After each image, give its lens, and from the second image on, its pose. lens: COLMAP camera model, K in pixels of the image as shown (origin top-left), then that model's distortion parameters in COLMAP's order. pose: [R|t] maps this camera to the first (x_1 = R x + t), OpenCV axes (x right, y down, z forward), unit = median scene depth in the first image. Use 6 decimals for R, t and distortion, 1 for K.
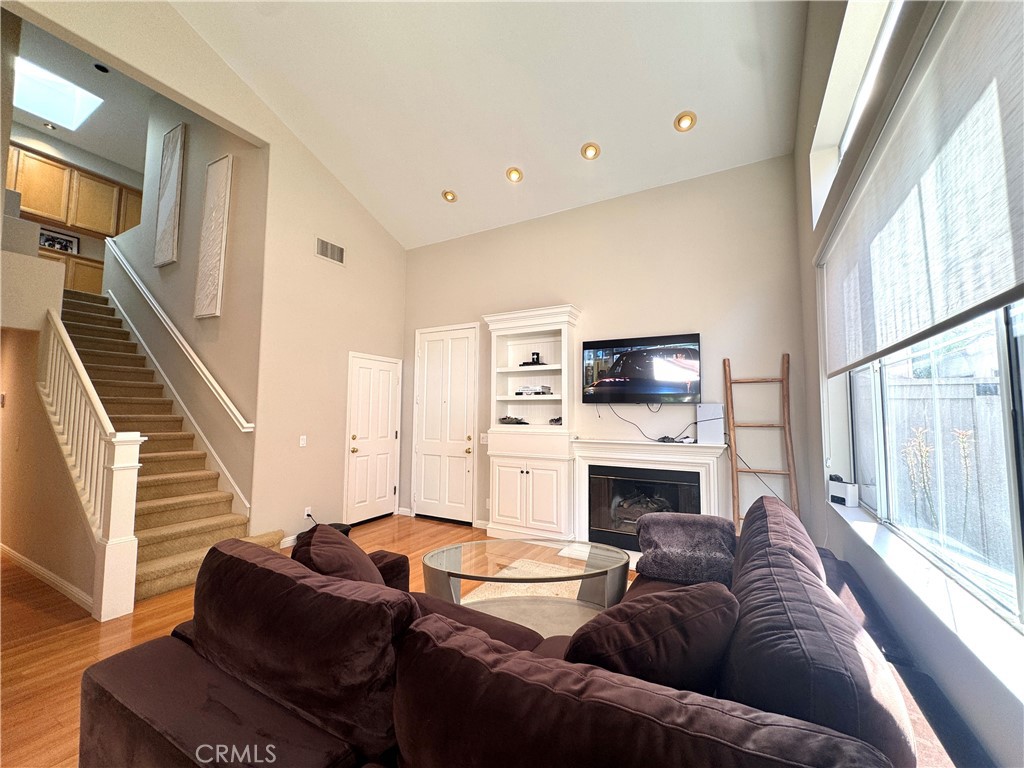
lens RADIAL K [[412.3, 0, 512.4], [0, 412.3, 383.3], [0, 0, 1]] dist [-0.001932, -0.000396]
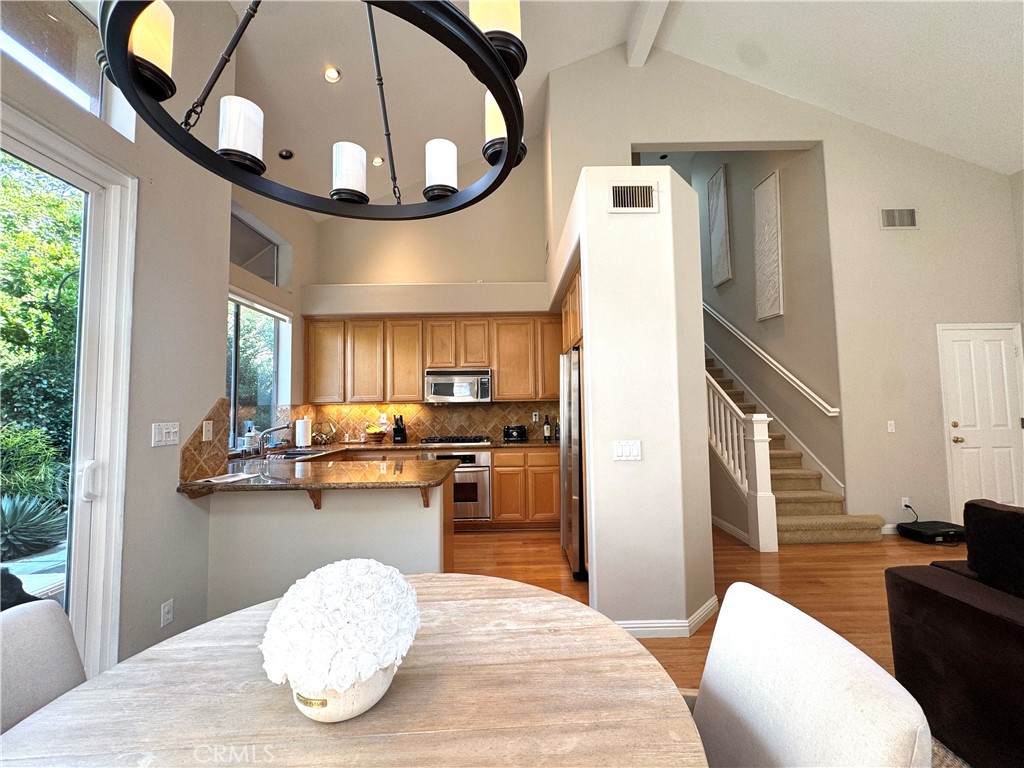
lens RADIAL K [[412.3, 0, 512.4], [0, 412.3, 383.3], [0, 0, 1]] dist [-0.001932, -0.000396]
pose [[0.493118, -0.066618, -0.867408, -0.109961], [0.084205, 0.996037, -0.028627, -0.005534], [0.865878, -0.058923, 0.496773, -0.222565]]
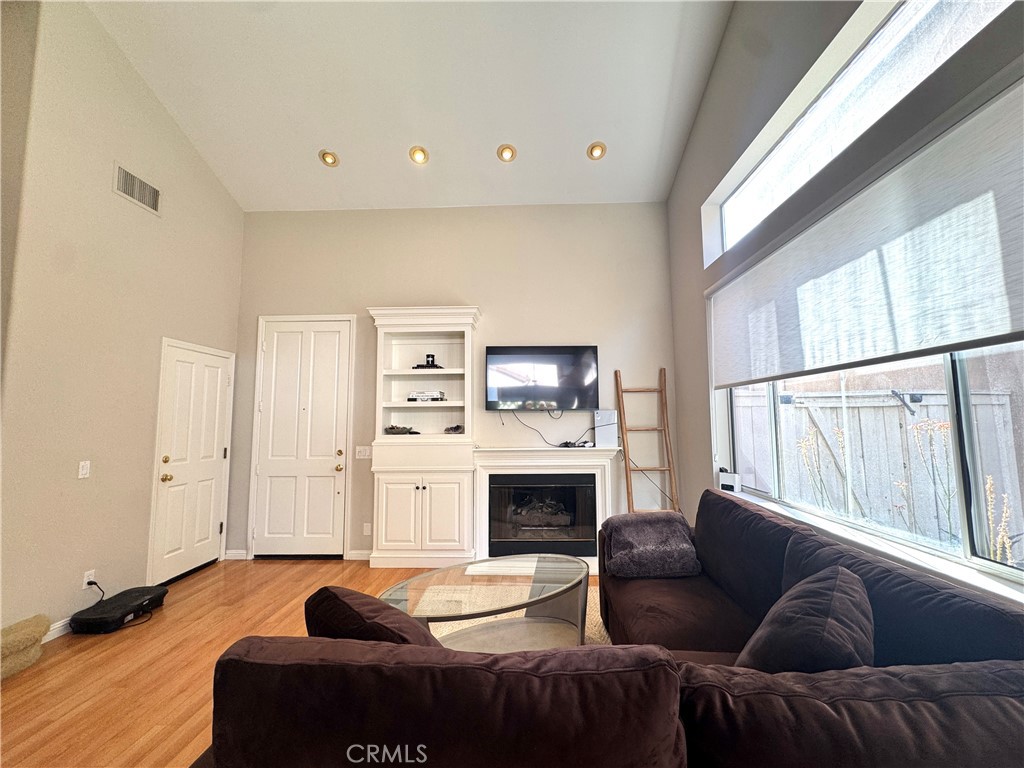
lens RADIAL K [[422.6, 0, 517.1], [0, 422.6, 382.6], [0, 0, 1]] dist [-0.000665, 0.000211]
pose [[0.886527, 0.028182, 0.461817, -0.216156], [-0.020066, 0.999546, -0.022476, 0.004537], [-0.462241, 0.010659, 0.886690, 0.092239]]
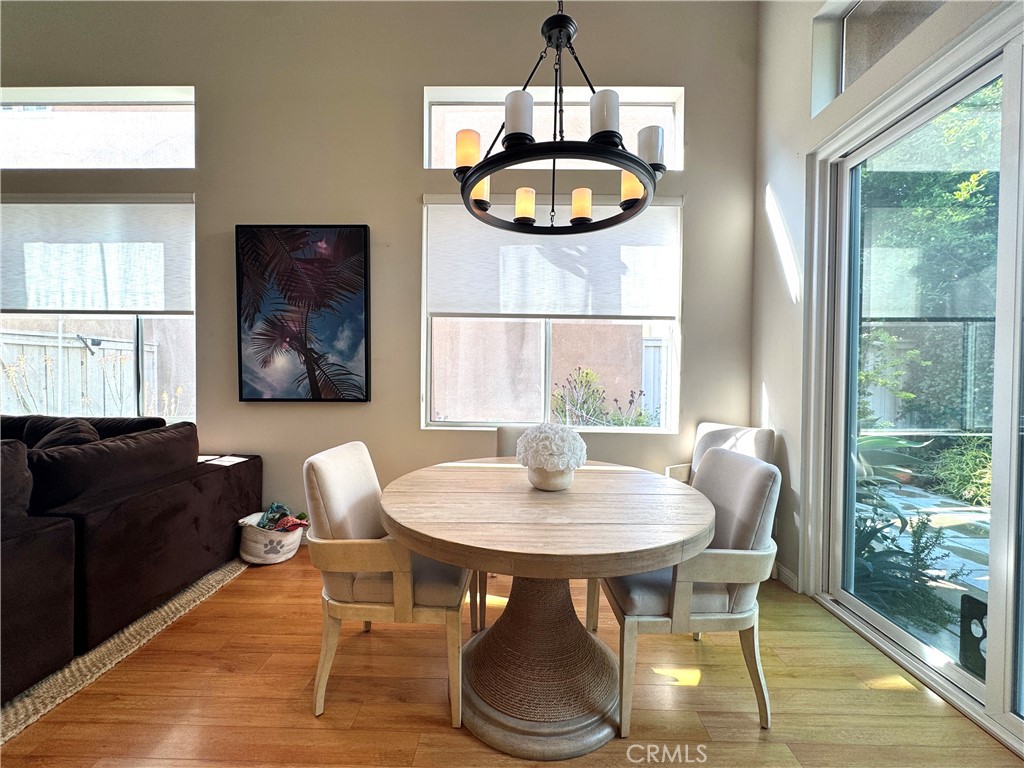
lens RADIAL K [[412.3, 0, 512.4], [0, 412.3, 383.3], [0, 0, 1]] dist [-0.001932, -0.000396]
pose [[-0.469944, -0.029049, 0.882218, -0.618197], [-0.079740, 0.996769, -0.009656, 0.033600], [-0.879087, -0.074886, -0.470742, 0.006816]]
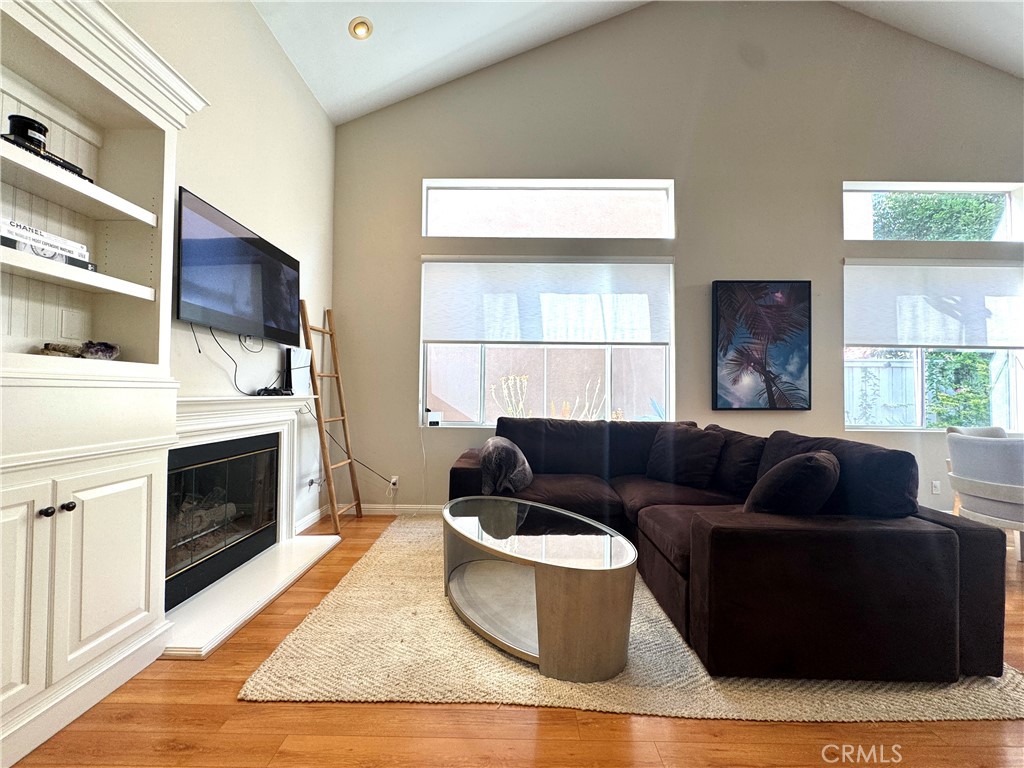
lens RADIAL K [[412.3, 0, 512.4], [0, 412.3, 383.3], [0, 0, 1]] dist [-0.001932, -0.000396]
pose [[-0.479276, 0.010563, 0.877601, -0.404062], [-0.077923, 0.995467, -0.054537, 0.113944], [-0.874198, -0.094523, -0.476280, 0.866677]]
